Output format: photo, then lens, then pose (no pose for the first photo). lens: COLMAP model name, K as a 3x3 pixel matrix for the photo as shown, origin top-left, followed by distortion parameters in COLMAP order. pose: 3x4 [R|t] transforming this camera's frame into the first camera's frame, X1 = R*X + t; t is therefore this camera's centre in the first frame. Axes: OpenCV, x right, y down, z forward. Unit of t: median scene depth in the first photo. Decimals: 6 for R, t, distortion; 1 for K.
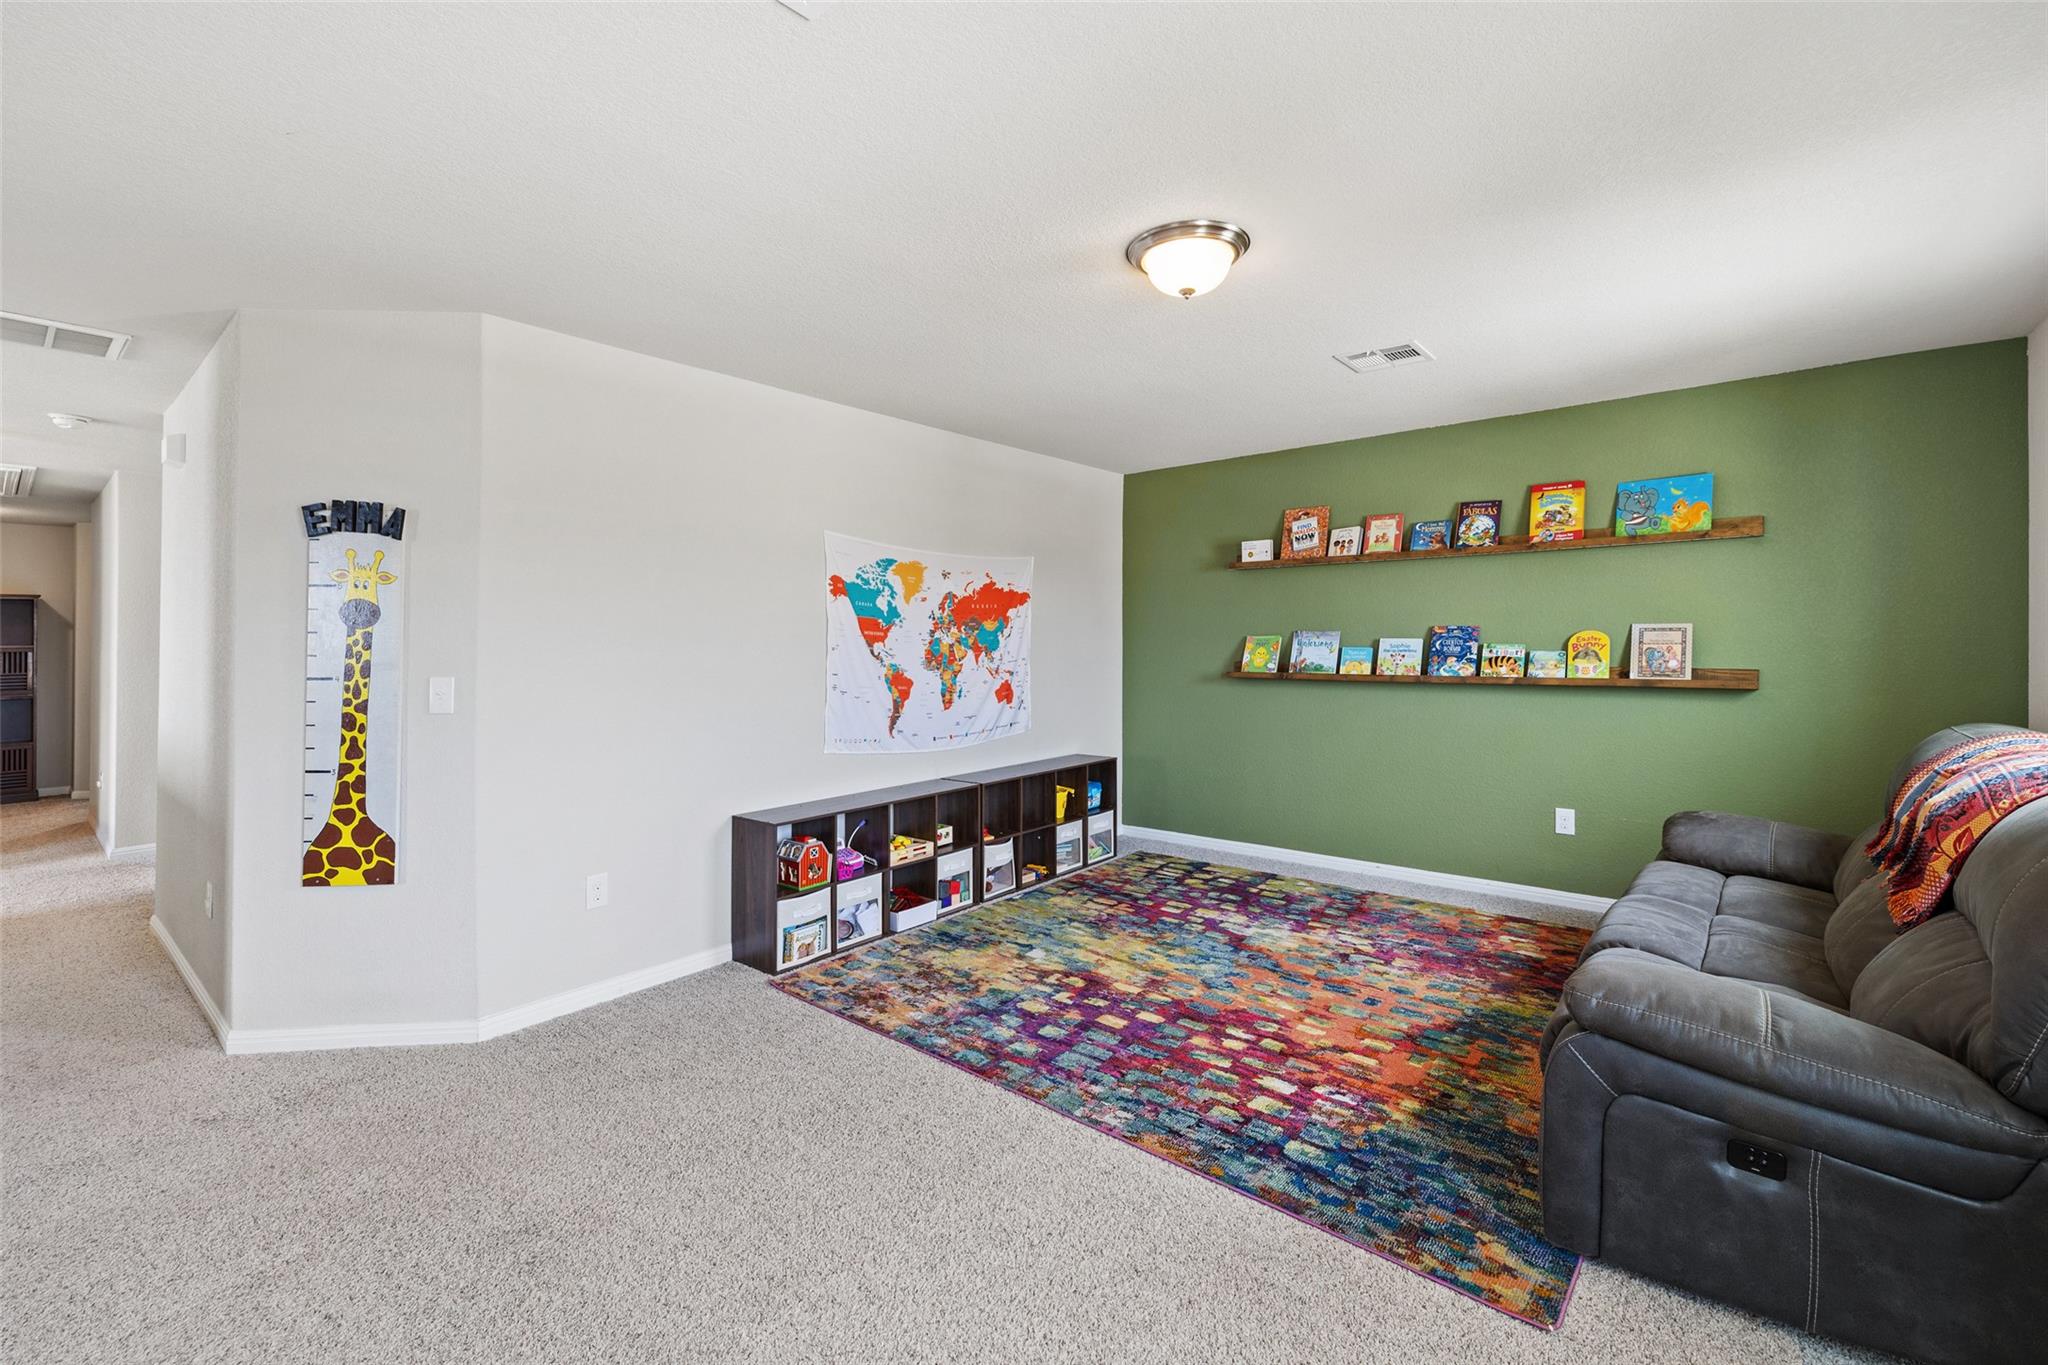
lens RADIAL K [[867.1, 0, 1013.9], [0, 867.1, 637.6], [0, 0, 1]] dist [-0.001543, 0.000013]
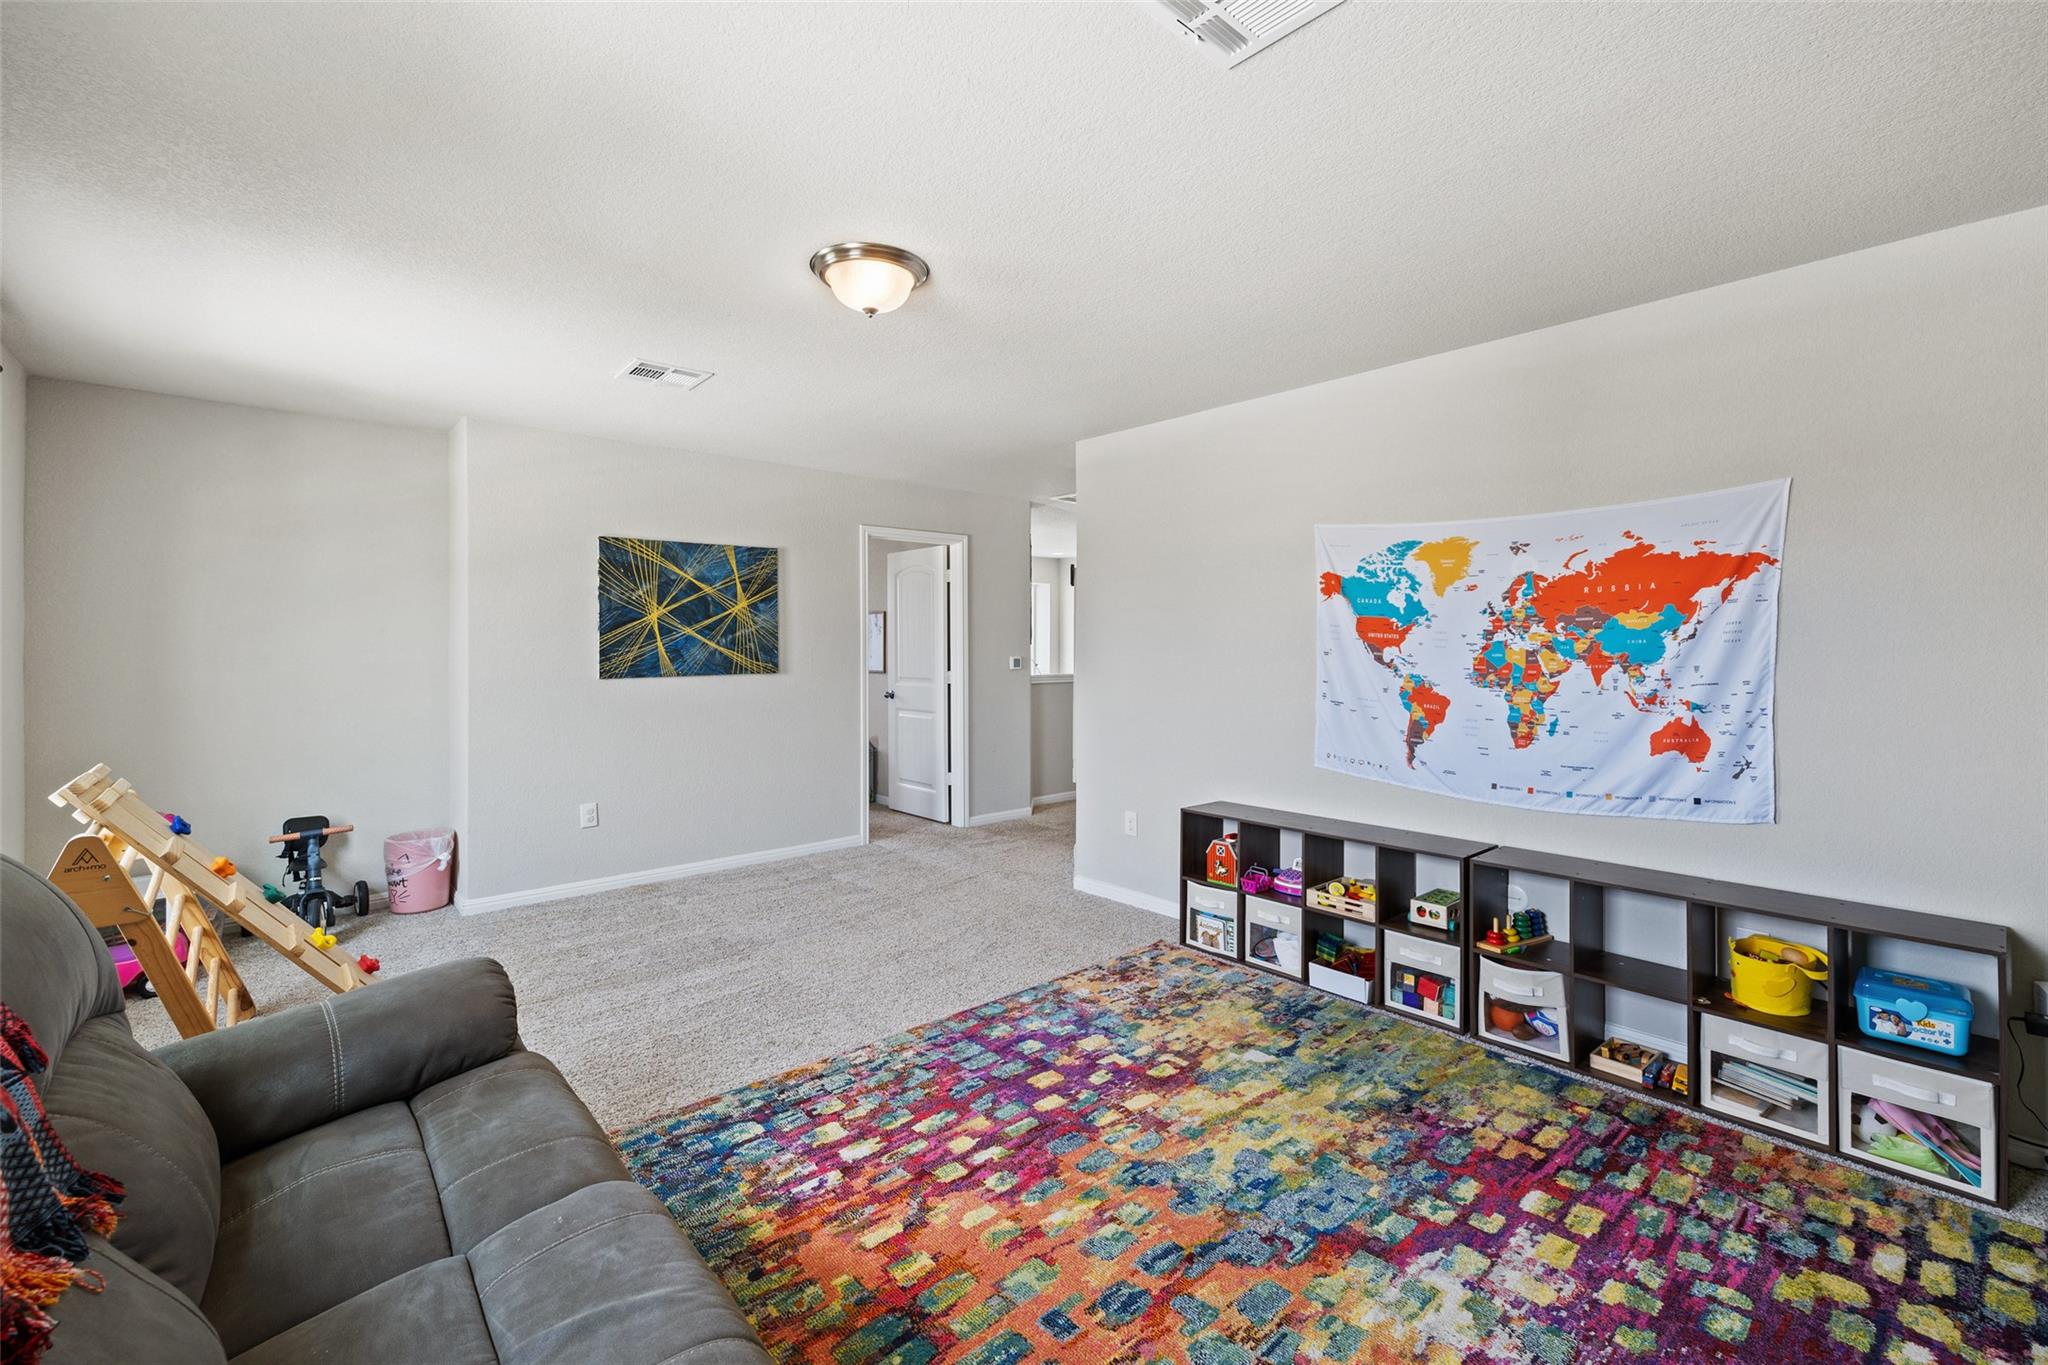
lens RADIAL K [[868.0, 0, 1023.4], [0, 868.0, 645.7], [0, 0, 1]] dist [0.001362, -0.000189]
pose [[-0.137104, 0.011160, -0.990494, 0.864057], [0.007327, 0.999921, 0.010252, -0.008163], [0.990530, -0.005852, -0.137175, 0.961523]]
